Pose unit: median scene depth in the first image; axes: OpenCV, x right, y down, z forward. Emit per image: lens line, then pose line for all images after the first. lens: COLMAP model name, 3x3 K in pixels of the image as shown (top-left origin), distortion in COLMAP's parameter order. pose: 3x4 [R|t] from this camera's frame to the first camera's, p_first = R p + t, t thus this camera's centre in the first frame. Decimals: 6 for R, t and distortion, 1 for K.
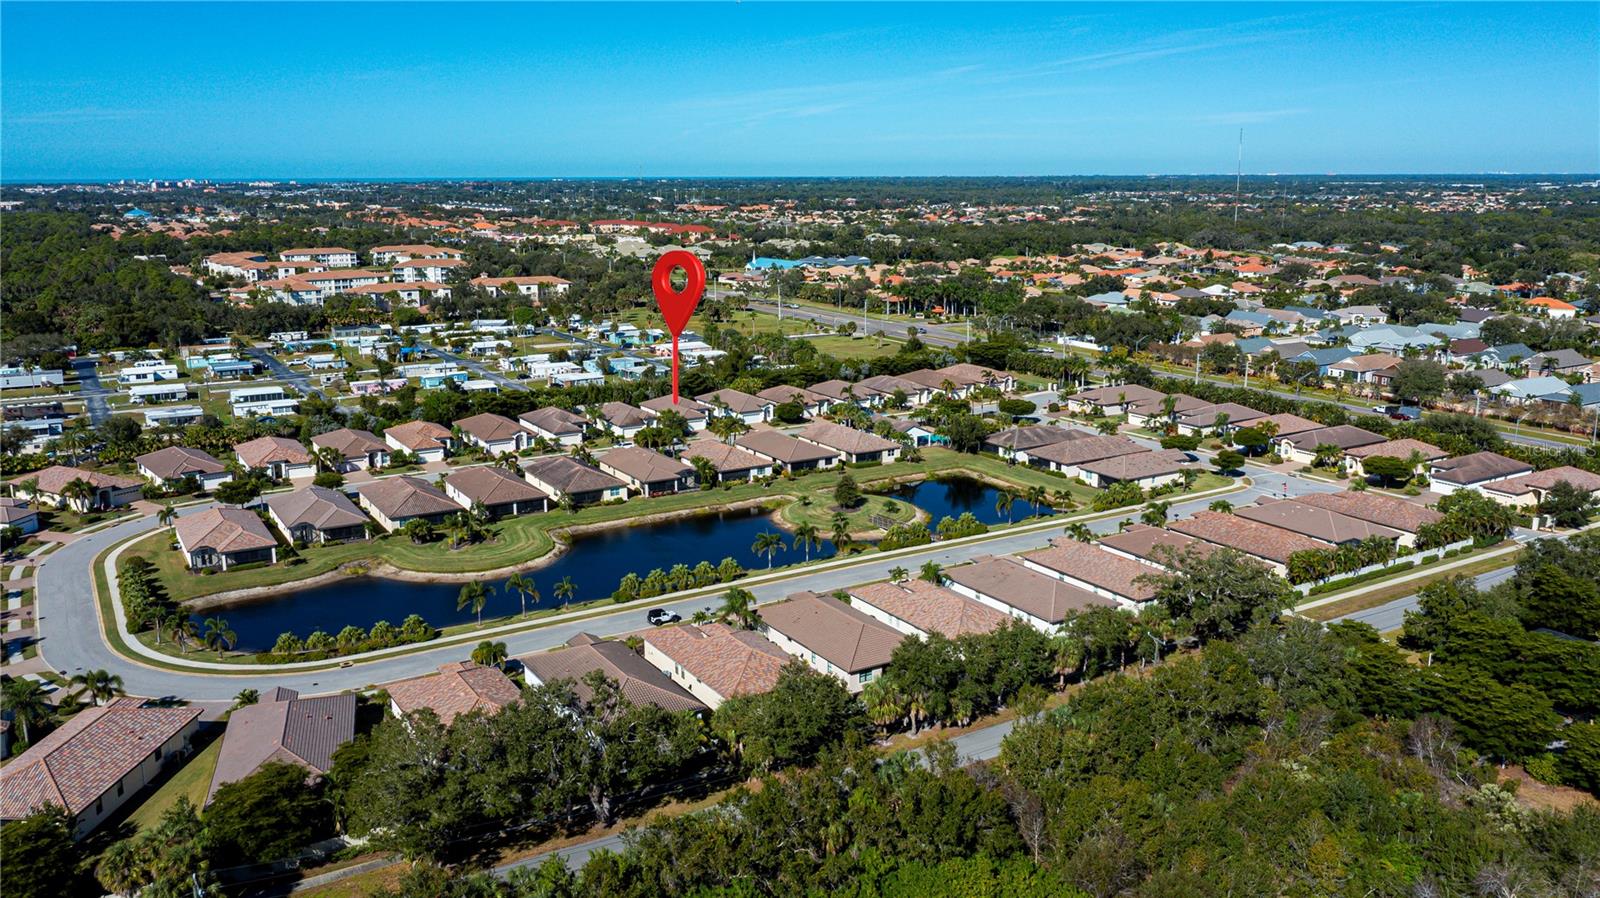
lens RADIAL K [[1258.4, 0, 801.8], [0, 1258.4, 443.8], [0, 0, 1]] dist [-0.013597, 0.004554]
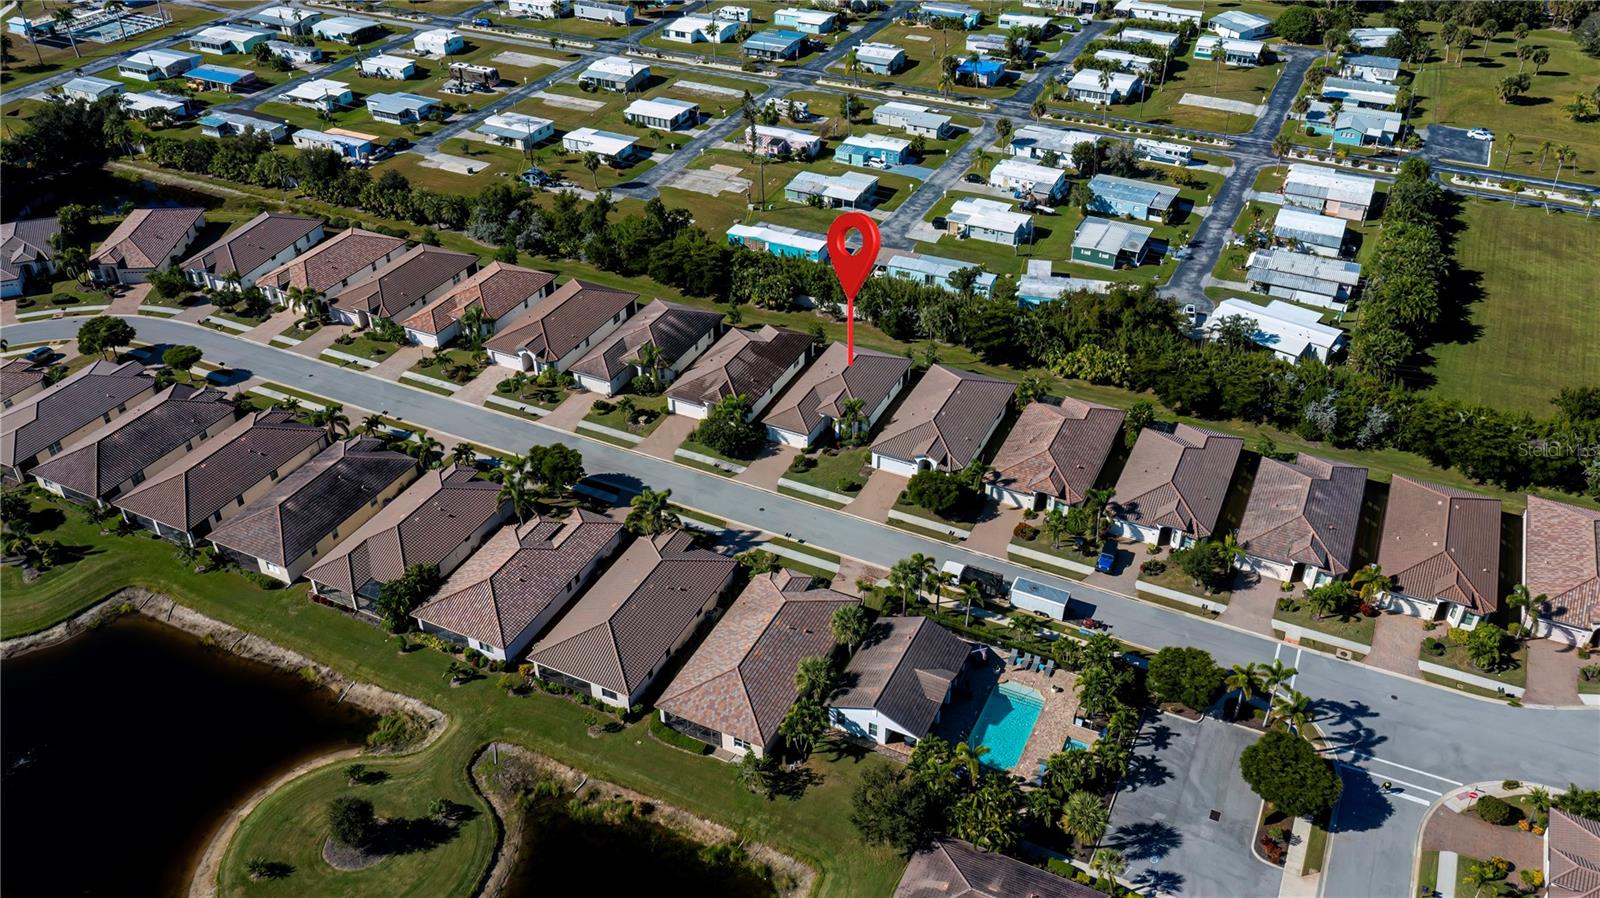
lens RADIAL K [[1258.4, 0, 801.8], [0, 1258.4, 443.8], [0, 0, 1]] dist [-0.013597, 0.004554]
pose [[0.537805, 0.478944, -0.693814, 0.271767], [-0.175095, 0.868472, 0.463787, -0.238787], [0.824686, -0.127944, 0.550929, 0.587279]]
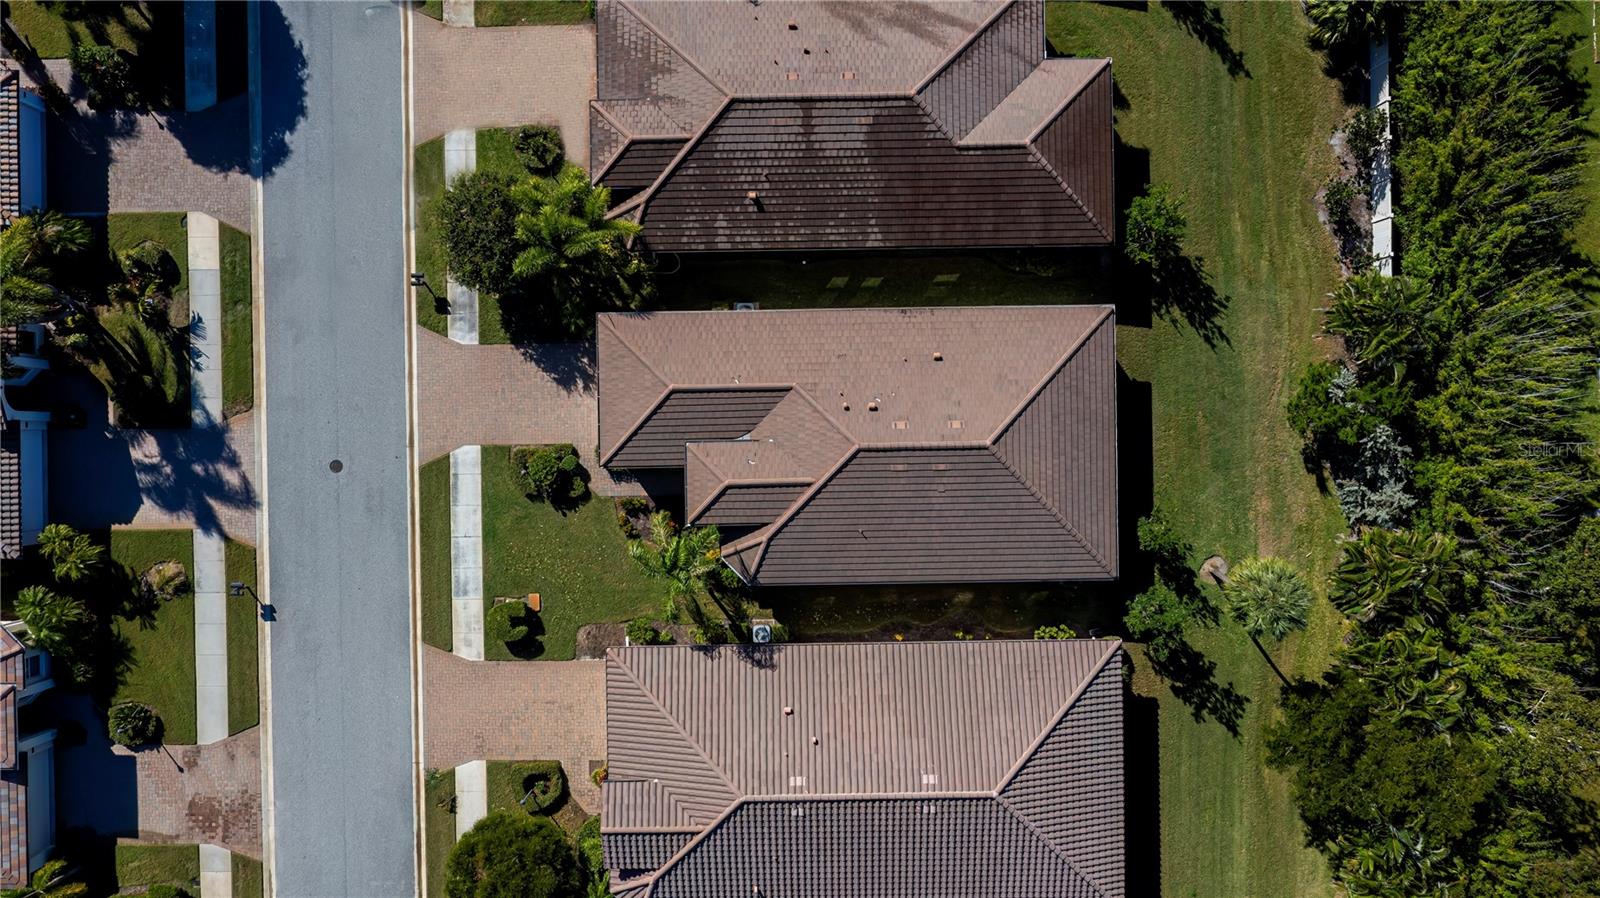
lens RADIAL K [[1260.6, 0, 802.0], [0, 1260.6, 445.2], [0, 0, 1]] dist [-0.019799, 0.004095]
pose [[-0.513475, 0.858092, -0.004720, -0.078955], [-0.188390, -0.107361, 0.976208, -0.188415], [0.837170, 0.502147, 0.216783, 0.840566]]
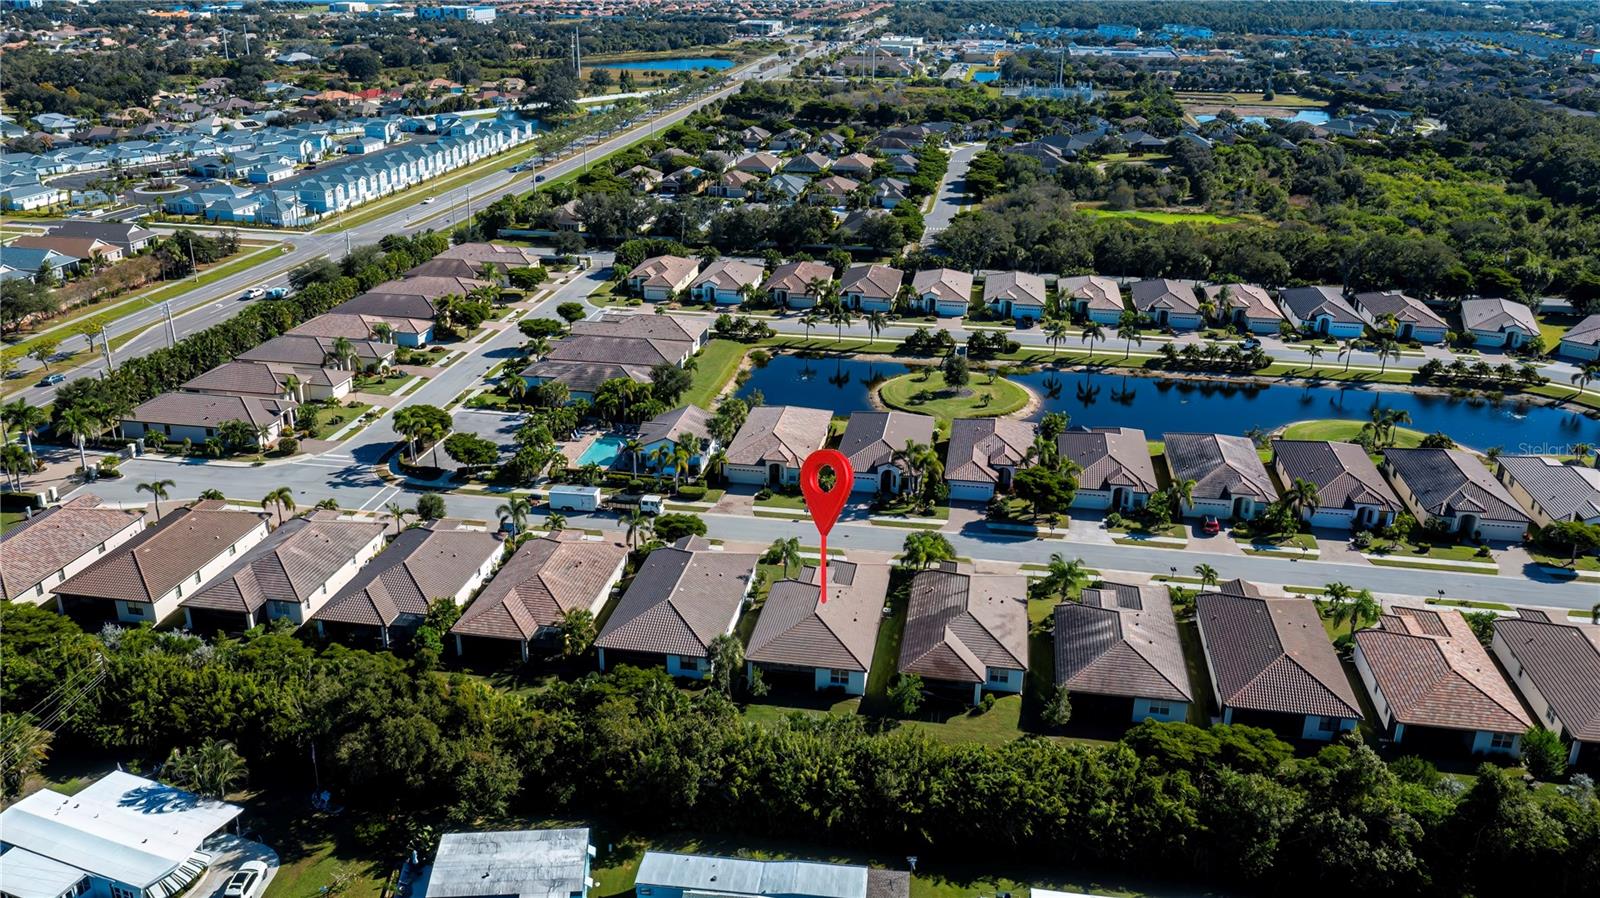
lens RADIAL K [[1258.4, 0, 801.8], [0, 1258.4, 443.8], [0, 0, 1]] dist [-0.013597, 0.004554]
pose [[-0.754610, -0.246339, 0.608178, -0.304774], [0.126509, 0.854848, 0.503221, -0.267241], [-0.643862, 0.456676, -0.613913, 1.105562]]
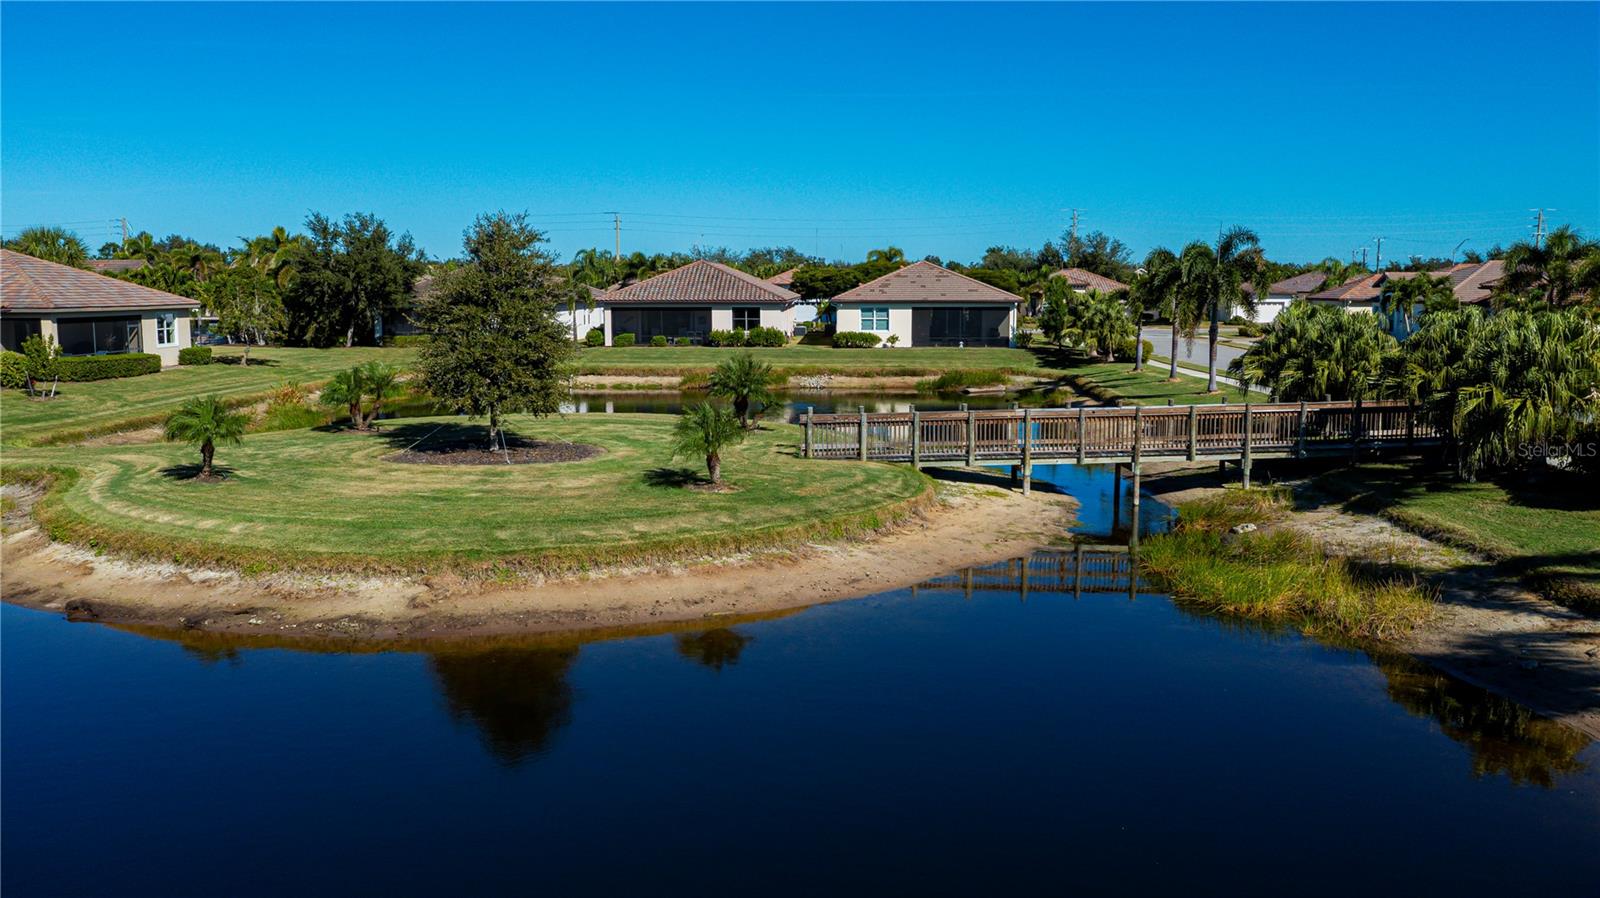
lens RADIAL K [[1254.9, 0, 800.0], [0, 1254.9, 449.0], [0, 0, 1]] dist [-0.031344, 0.006818]
pose [[0.553402, -0.107075, 0.826003, -0.047012], [0.173760, 0.984724, 0.011235, 0.036973], [-0.814588, 0.137309, 0.563553, 0.584340]]
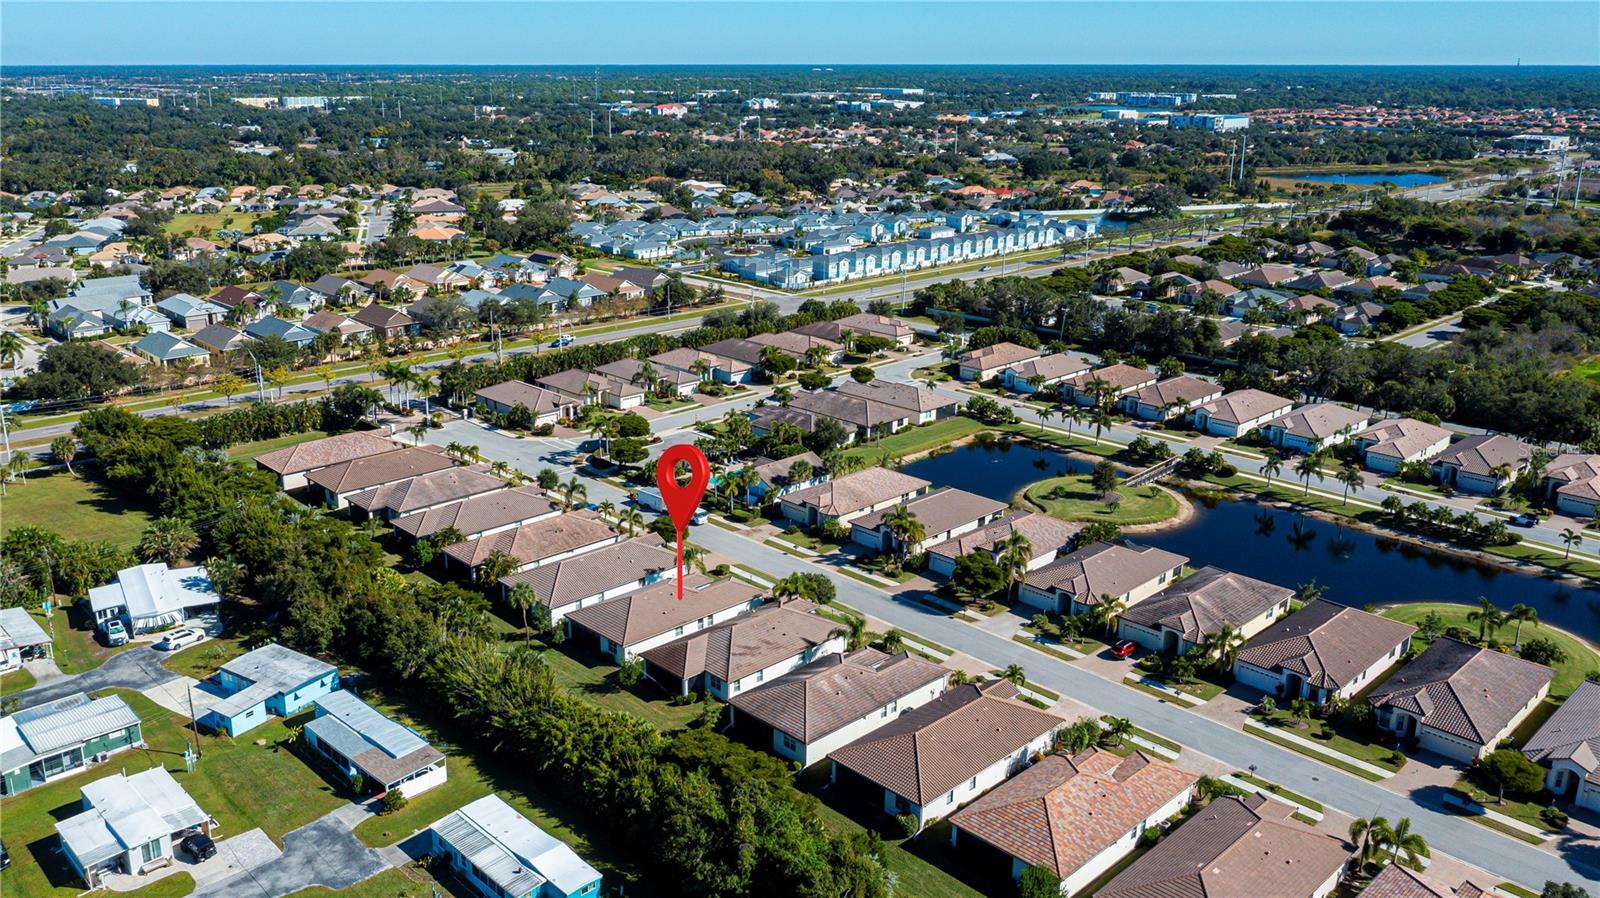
lens RADIAL K [[1253.8, 0, 763.4], [0, 1253.8, 447.5], [0, 0, 1]] dist [-0.010197, -0.000057]
pose [[-0.199196, -0.288724, 0.936461, -0.514656], [0.208317, 0.921295, 0.328359, -0.225807], [-0.957562, 0.260489, -0.123372, 0.892078]]
